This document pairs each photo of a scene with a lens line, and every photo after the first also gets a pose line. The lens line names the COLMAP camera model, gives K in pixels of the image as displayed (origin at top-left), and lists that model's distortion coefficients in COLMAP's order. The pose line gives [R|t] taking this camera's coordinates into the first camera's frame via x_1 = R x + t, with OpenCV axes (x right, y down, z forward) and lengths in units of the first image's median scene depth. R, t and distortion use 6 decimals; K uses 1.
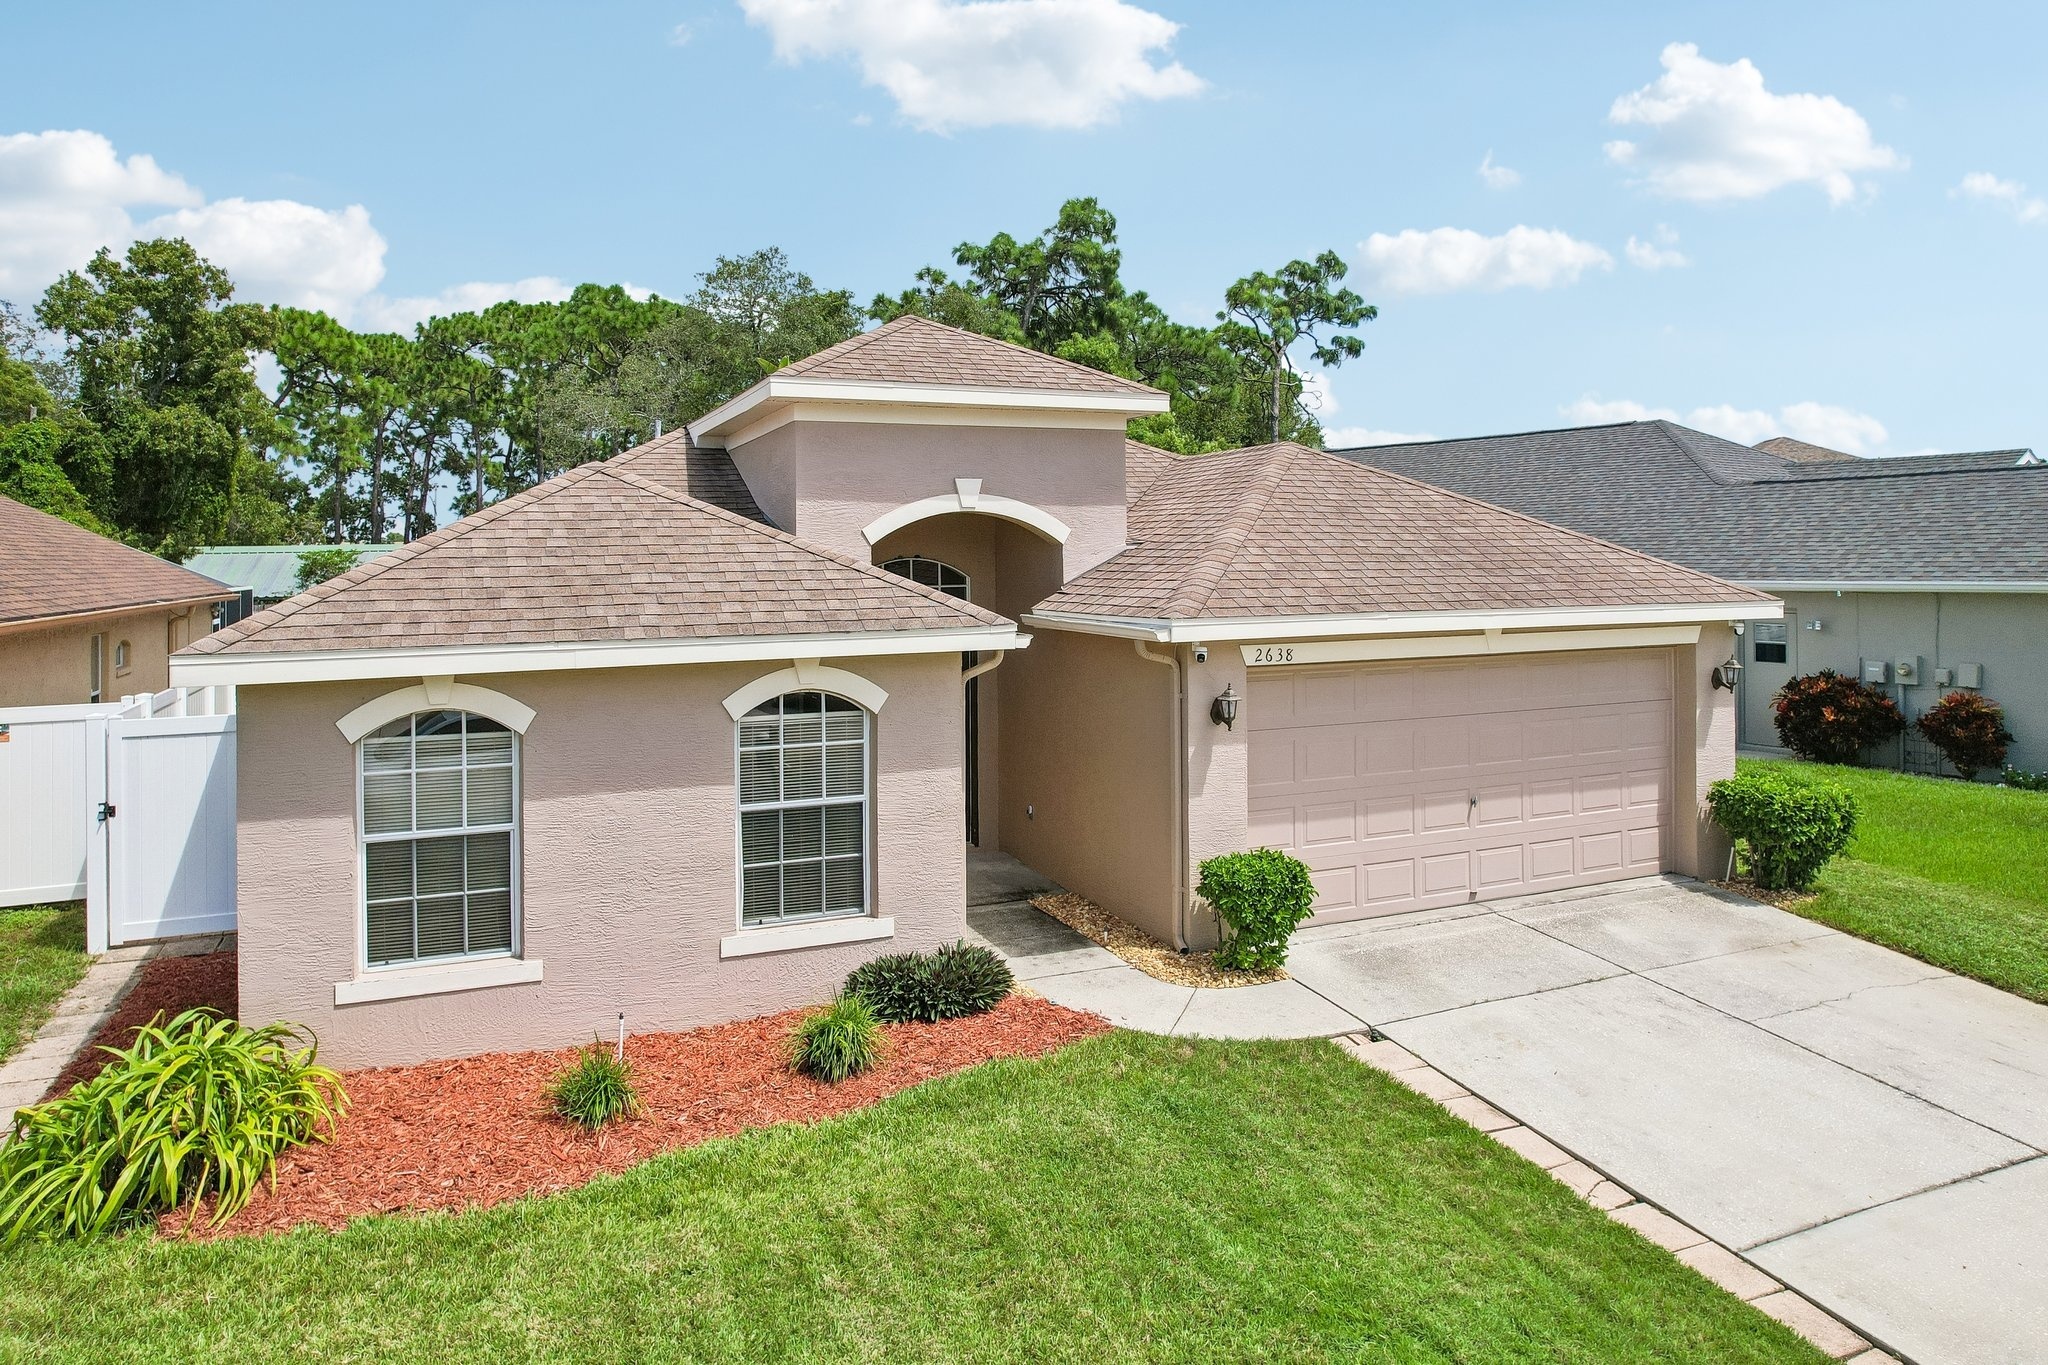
lens RADIAL K [[1363.7, 0, 1018.3], [0, 1363.7, 544.0], [0, 0, 1]] dist [-0.032969, 0.001901]
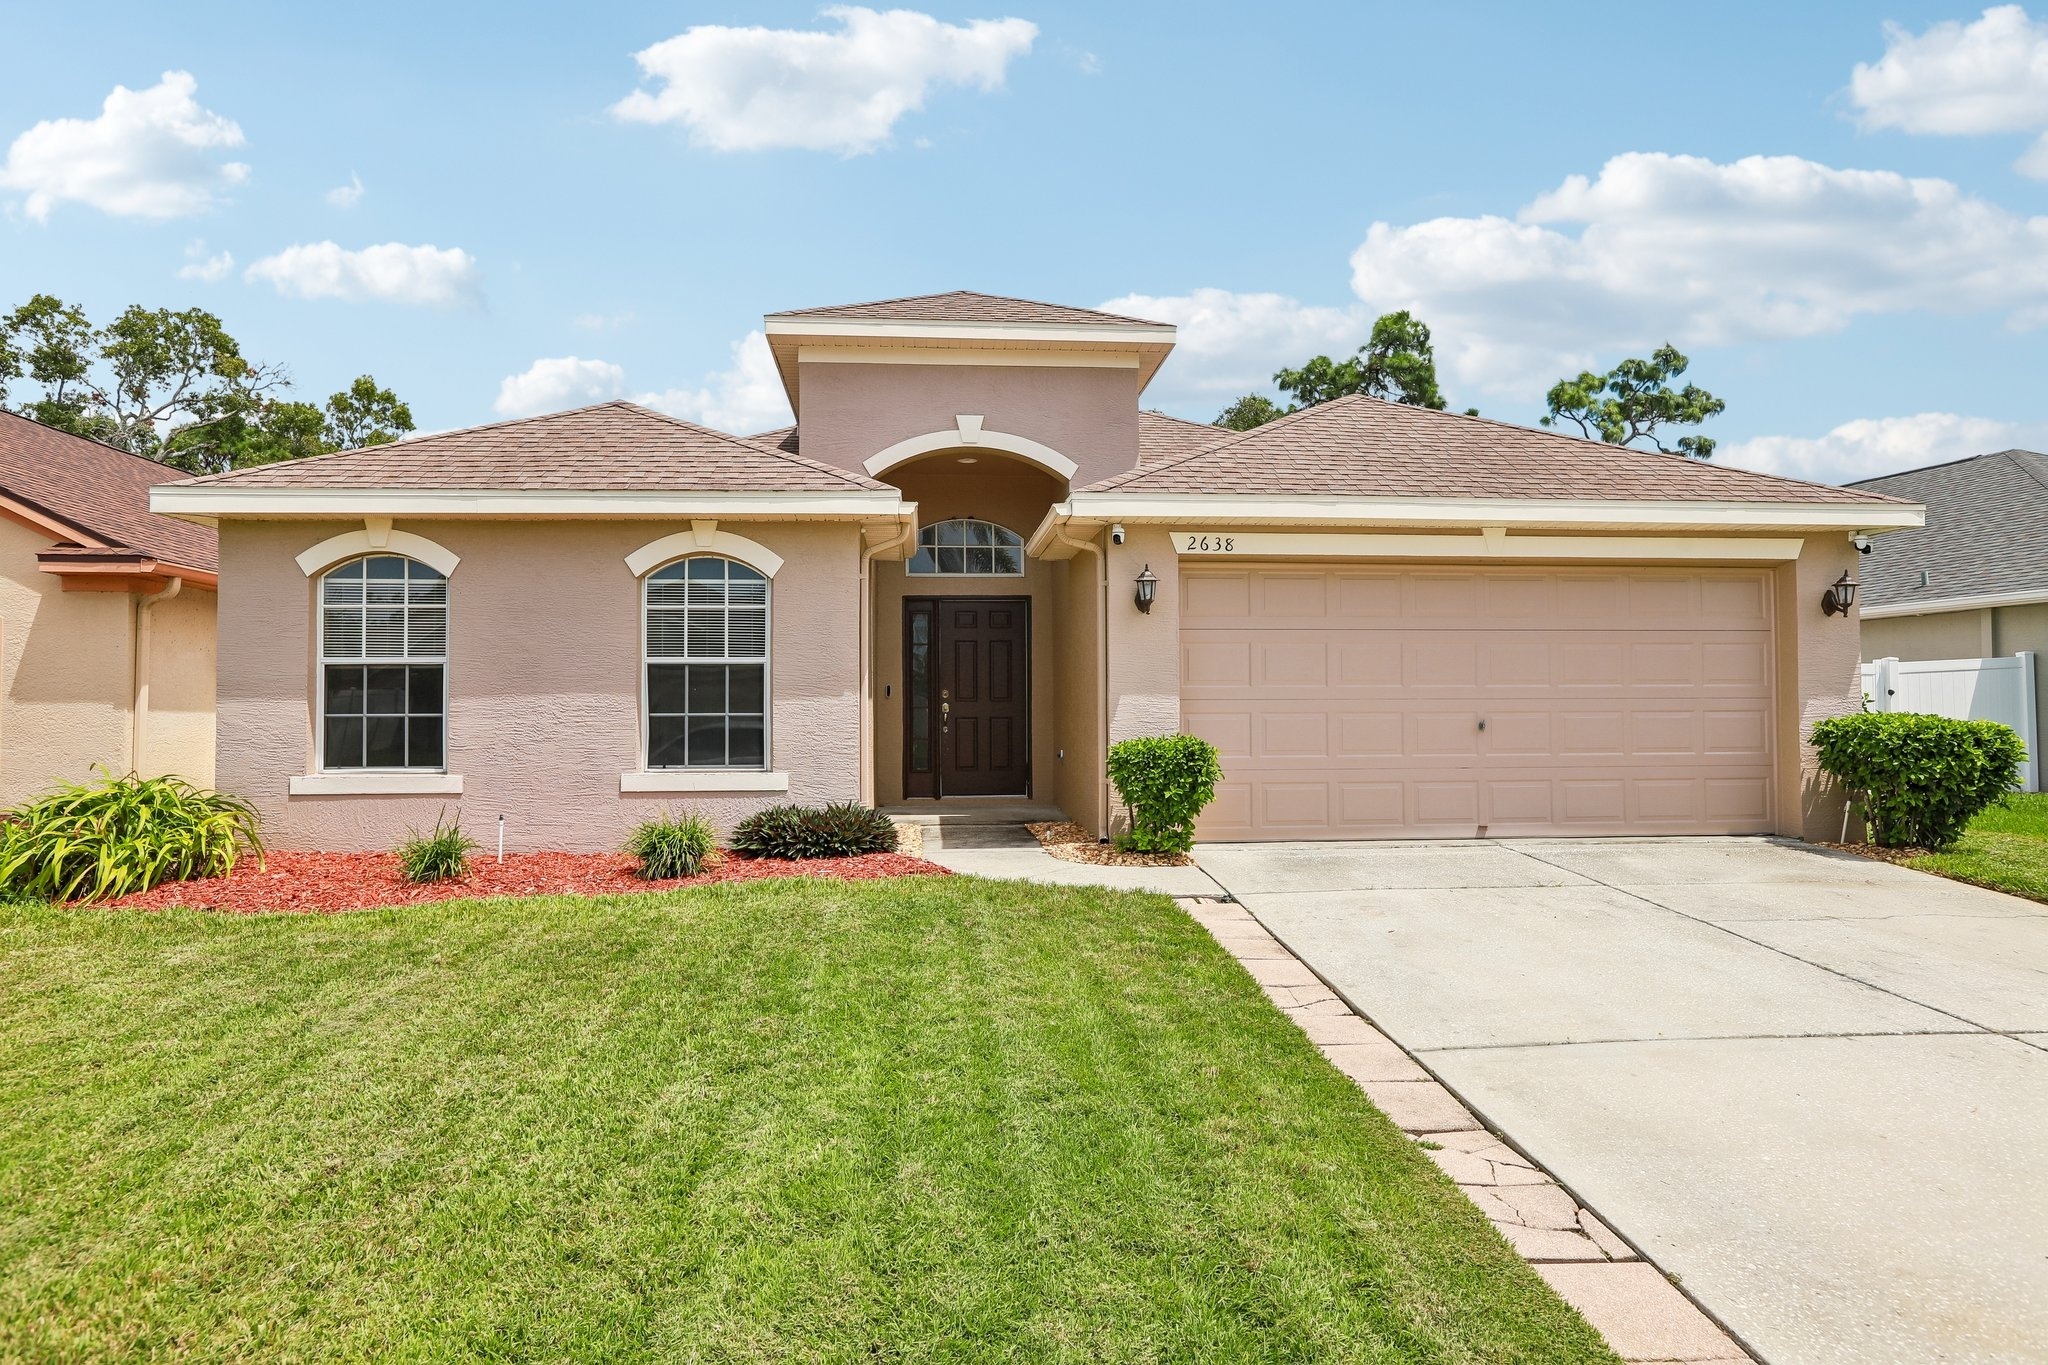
lens RADIAL K [[1237.3, 0, 1014.4], [0, 1237.3, 673.2], [0, 0, 1]] dist [-0.022303, 0.006687]
pose [[0.946282, -0.007077, -0.323266, 0.337674], [-0.001294, 0.999670, -0.025671, 0.195254], [0.323340, 0.024710, 0.945960, 0.132452]]
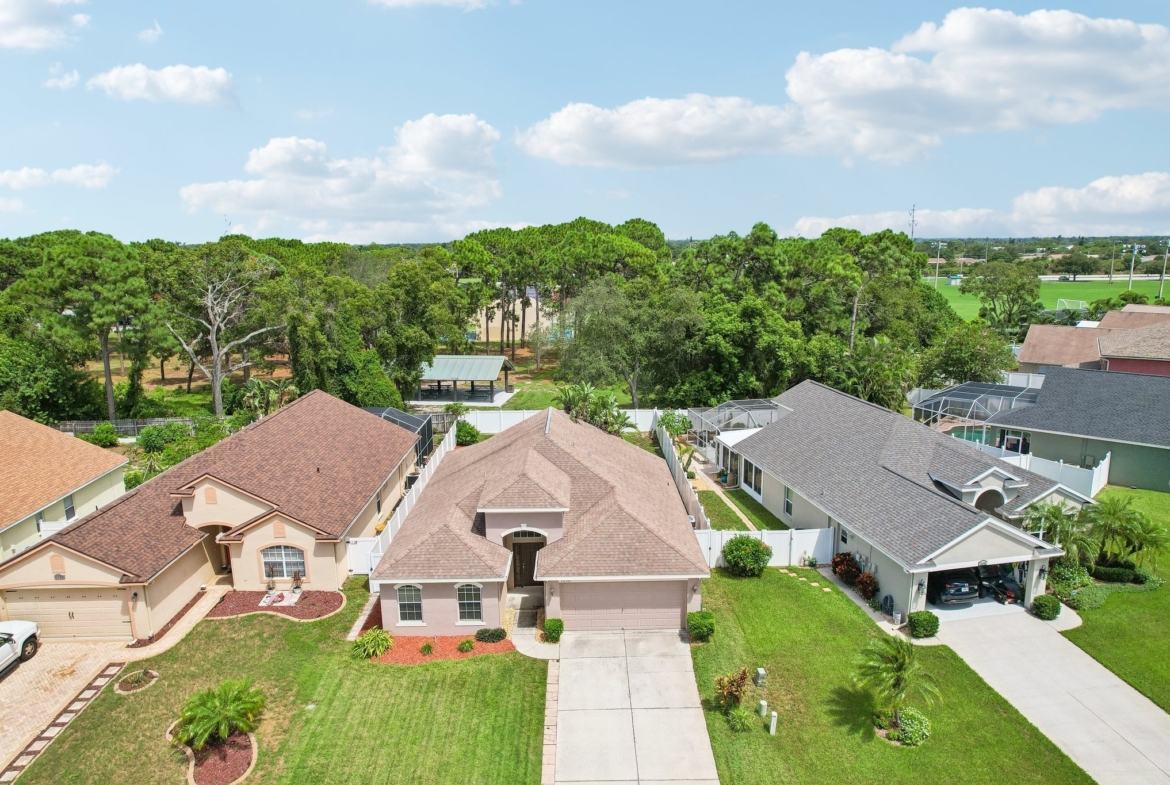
lens RADIAL K [[779.1, 0, 589.8], [0, 779.1, 395.3], [0, 0, 1]] dist [-0.032969, 0.001901]
pose [[0.922436, 0.090850, -0.375312, 1.256010], [0.001675, 0.970979, 0.239158, -1.236114], [0.386147, -0.221236, 0.895514, -1.324647]]
